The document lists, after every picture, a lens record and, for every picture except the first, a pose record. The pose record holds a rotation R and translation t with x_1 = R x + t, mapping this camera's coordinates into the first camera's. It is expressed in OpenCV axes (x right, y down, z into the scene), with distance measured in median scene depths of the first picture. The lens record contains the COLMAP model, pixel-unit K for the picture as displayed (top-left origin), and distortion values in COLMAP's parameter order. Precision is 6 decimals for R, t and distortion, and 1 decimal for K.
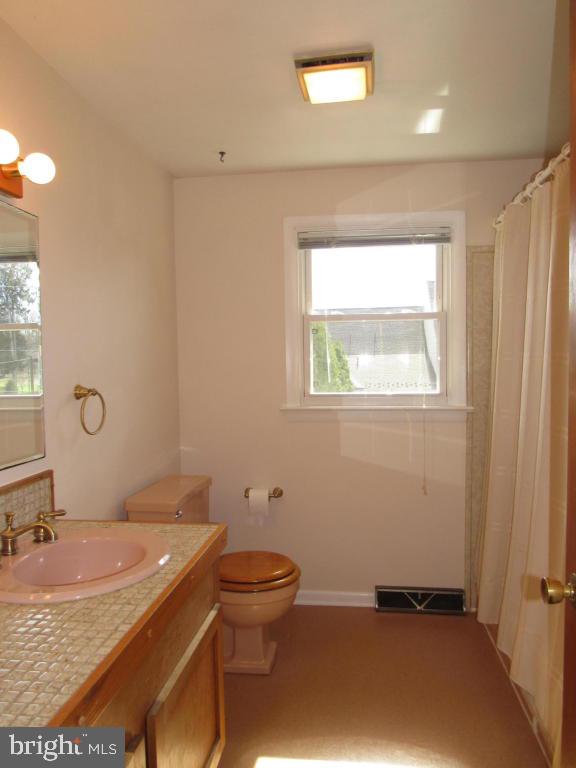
lens RADIAL K [[554.8, 0, 288.0], [0, 554.8, 384.0], [0, 0, 1]] dist [-0.008220, -0.003109]
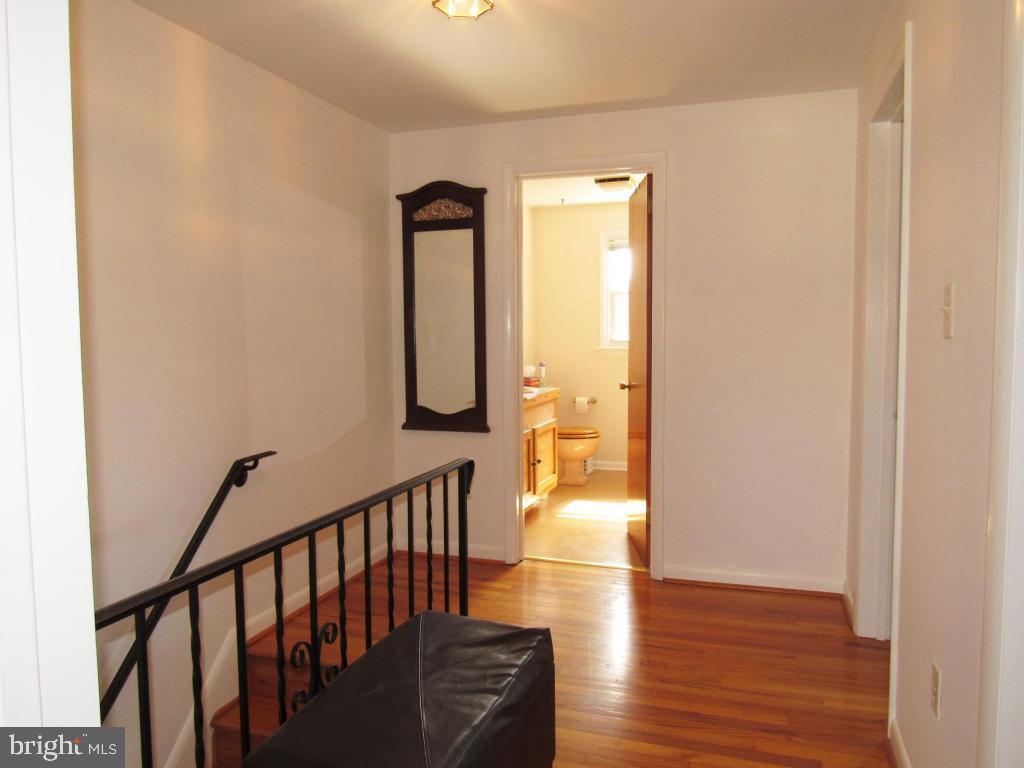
lens RADIAL K [[739.8, 0, 512.0], [0, 739.8, 384.0], [0, 0, 1]] dist [-0.008220, -0.003109]
pose [[0.981008, 0.014978, -0.193388, 0.168299], [-0.009620, 0.999544, 0.028614, 0.086703], [0.193728, -0.026210, 0.980705, -1.208116]]
